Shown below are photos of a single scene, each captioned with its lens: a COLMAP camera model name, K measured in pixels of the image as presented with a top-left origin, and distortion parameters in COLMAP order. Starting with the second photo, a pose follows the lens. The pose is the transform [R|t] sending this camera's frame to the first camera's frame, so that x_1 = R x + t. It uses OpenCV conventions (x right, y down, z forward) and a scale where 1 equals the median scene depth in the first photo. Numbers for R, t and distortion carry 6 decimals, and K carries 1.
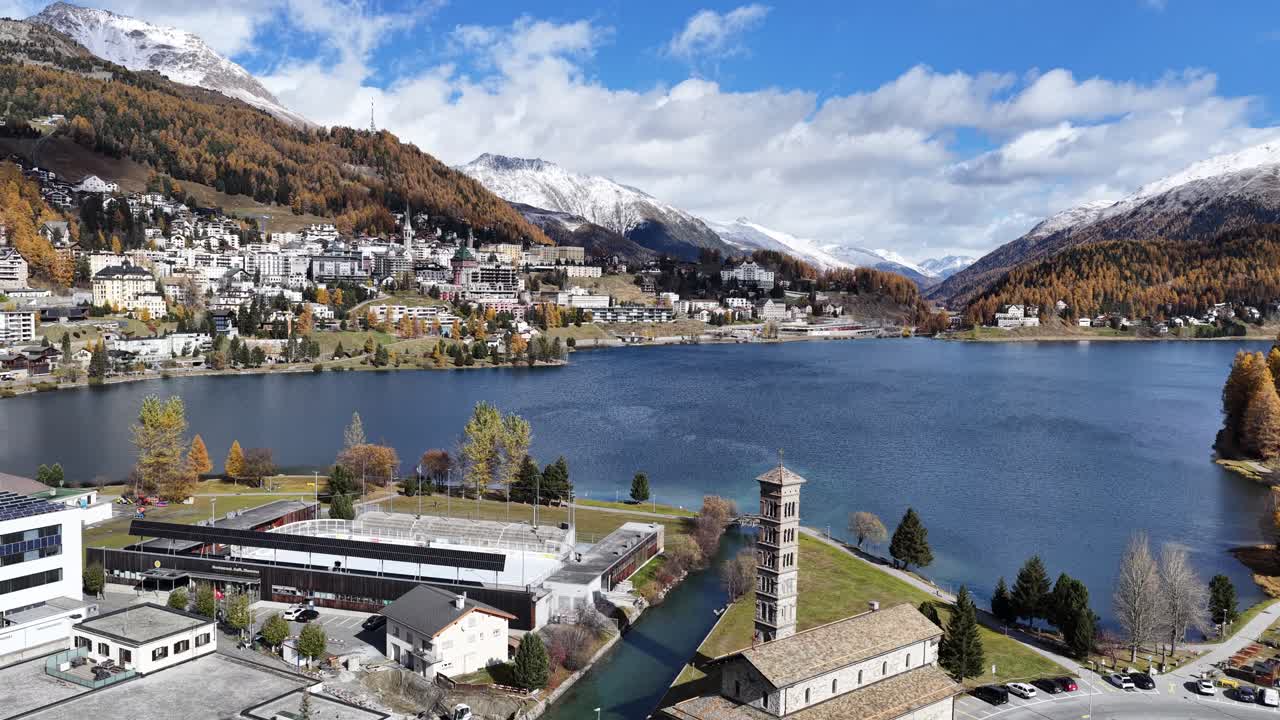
lens RADIAL K [[1002.3, 0, 640.0], [0, 1002.3, 360.0], [0, 0, 1]] dist [-0.002249, 0.012399]
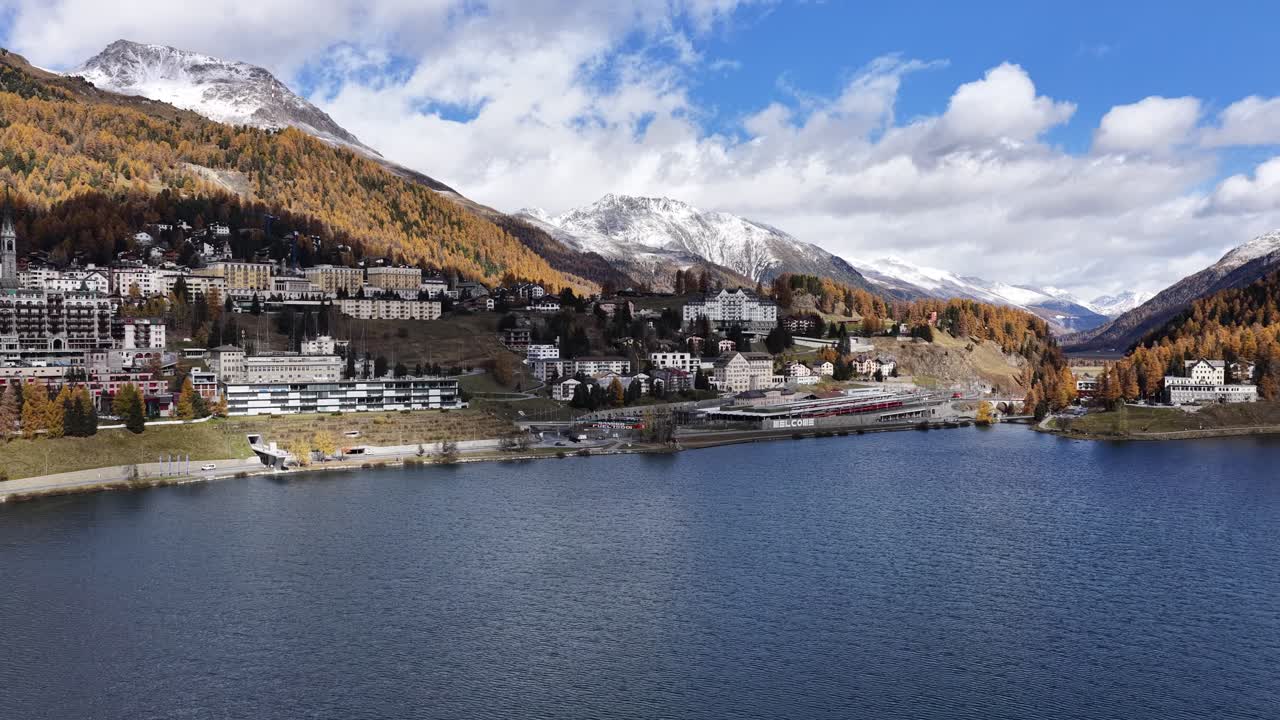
lens RADIAL K [[1004.3, 0, 658.9], [0, 1004.3, 362.2], [0, 0, 1]] dist [0.003417, 0.008950]
pose [[0.990431, -0.010240, -0.137632, 0.164406], [0.004511, 0.999113, -0.041874, -0.032762], [0.137939, 0.040853, 0.989598, 0.442022]]
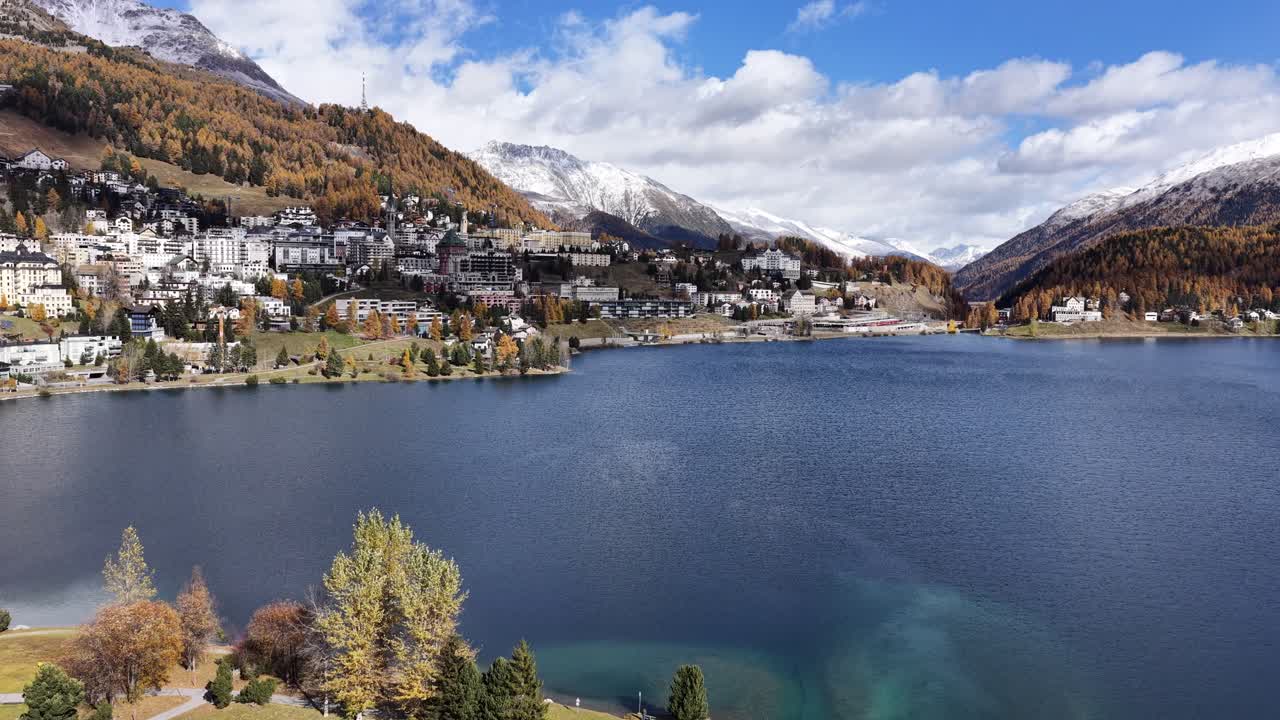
lens RADIAL K [[1002.3, 0, 640.0], [0, 1002.3, 360.0], [0, 0, 1]] dist [-0.002249, 0.012399]
pose [[0.999960, 0.000899, -0.008858, -0.003735], [-0.000805, 0.999943, 0.010674, -0.008051], [0.008867, -0.010666, 0.999904, 0.101744]]
